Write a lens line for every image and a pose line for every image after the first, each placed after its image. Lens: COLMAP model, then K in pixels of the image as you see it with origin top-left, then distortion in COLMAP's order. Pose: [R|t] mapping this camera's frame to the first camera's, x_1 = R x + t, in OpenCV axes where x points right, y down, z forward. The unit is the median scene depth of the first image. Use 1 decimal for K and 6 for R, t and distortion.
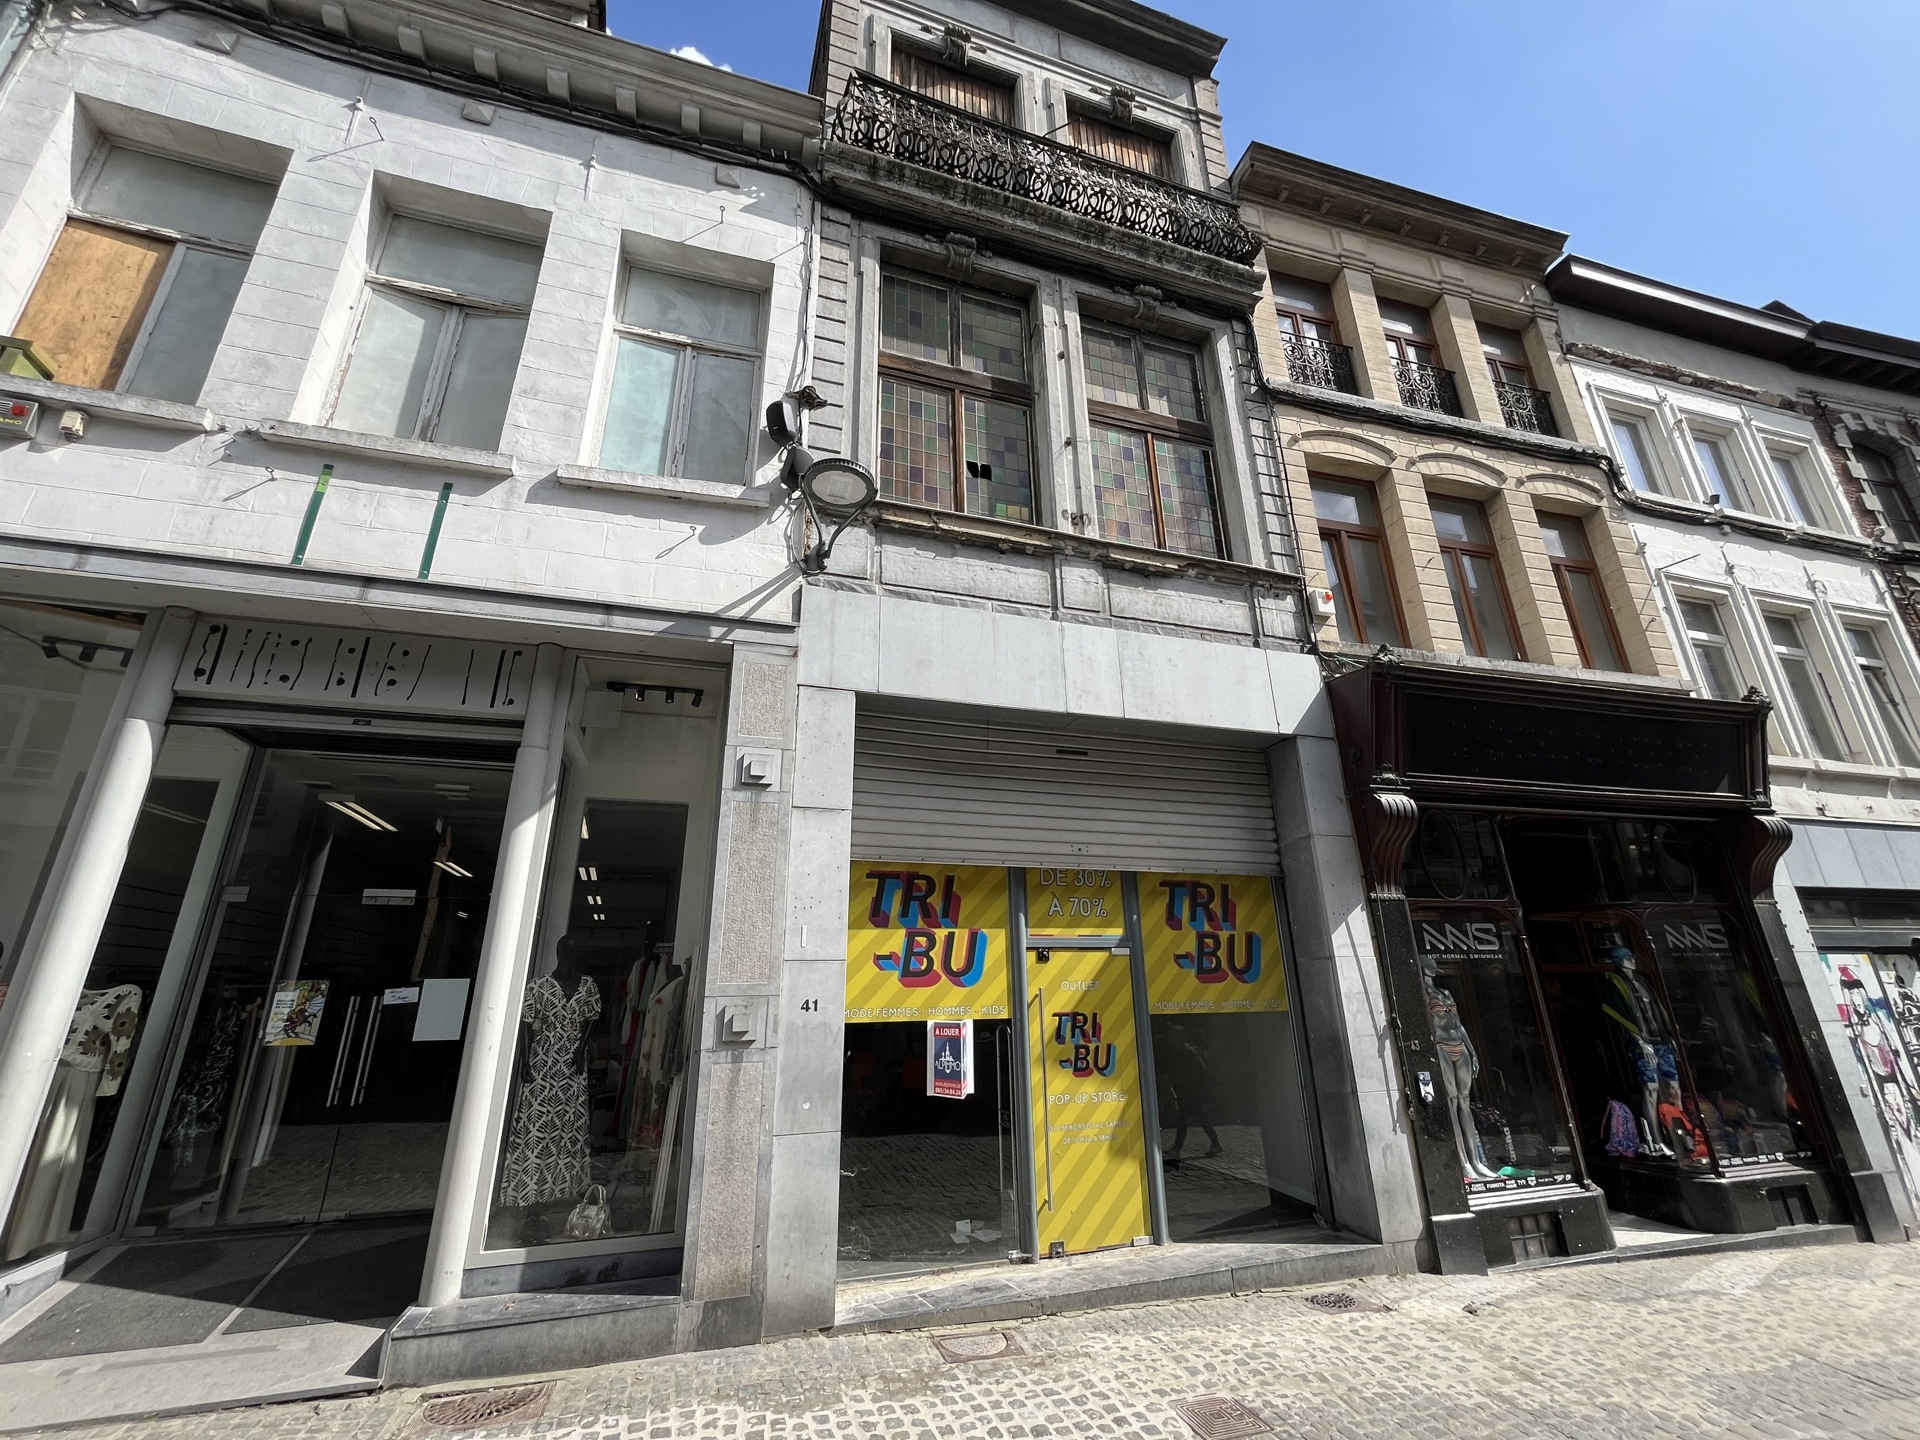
lens RADIAL K [[768.8, 0, 953.3], [0, 768.8, 719.0], [0, 0, 1]] dist [-0.002757, -0.000330]
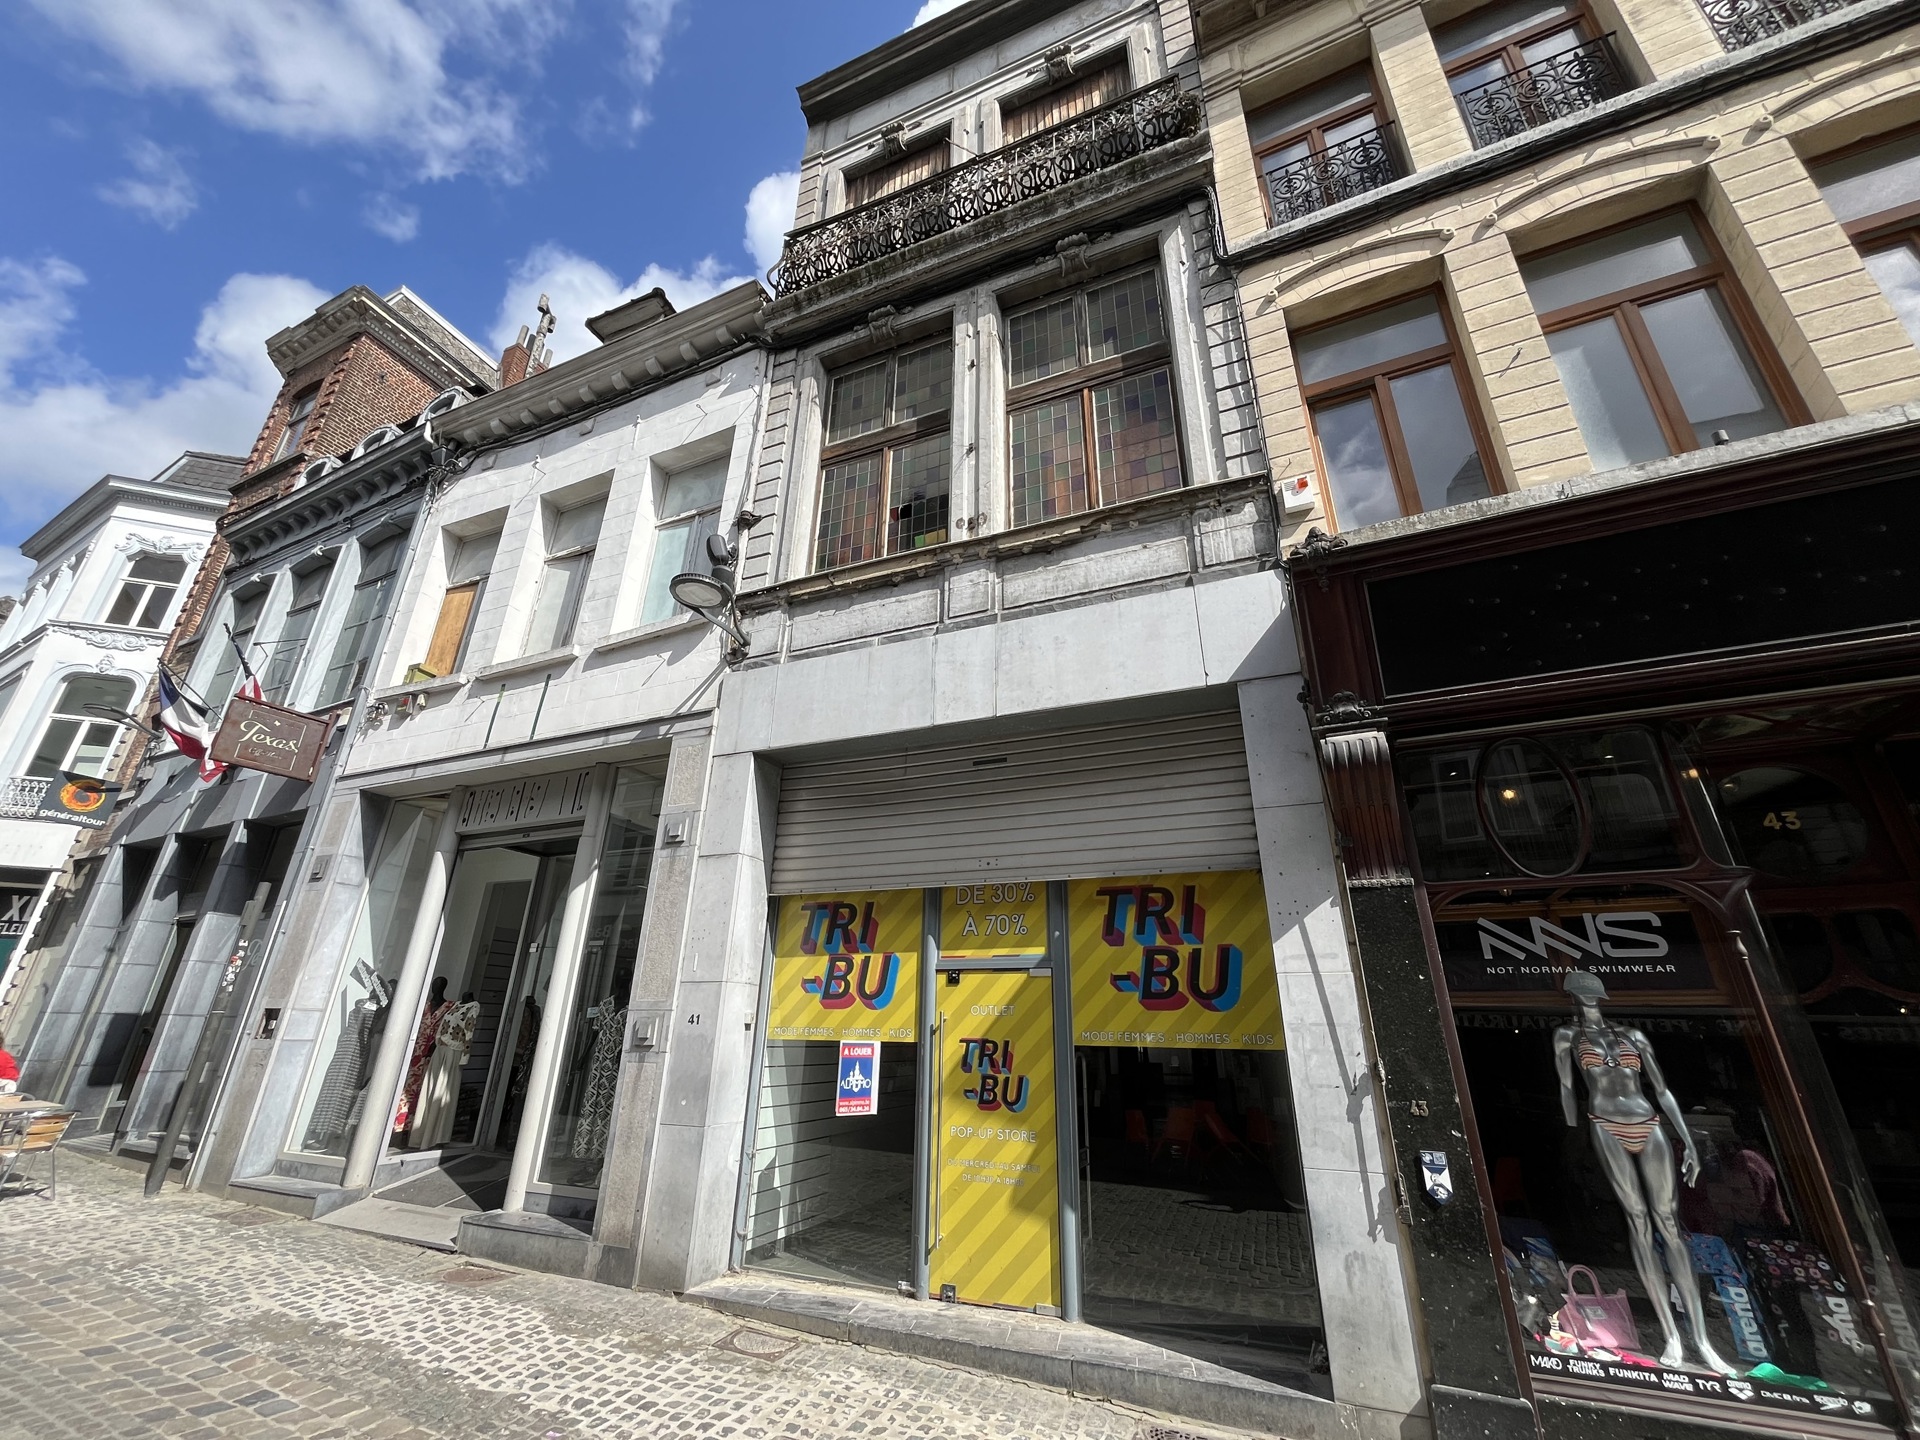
lens RADIAL K [[768.8, 0, 954.3], [0, 768.8, 717.5], [0, 0, 1]] dist [-0.002757, -0.000330]
pose [[0.759368, -0.225039, -0.610506, 0.778377], [0.188594, 0.974132, -0.124496, 0.109724], [0.622730, -0.020600, 0.782165, 0.253247]]
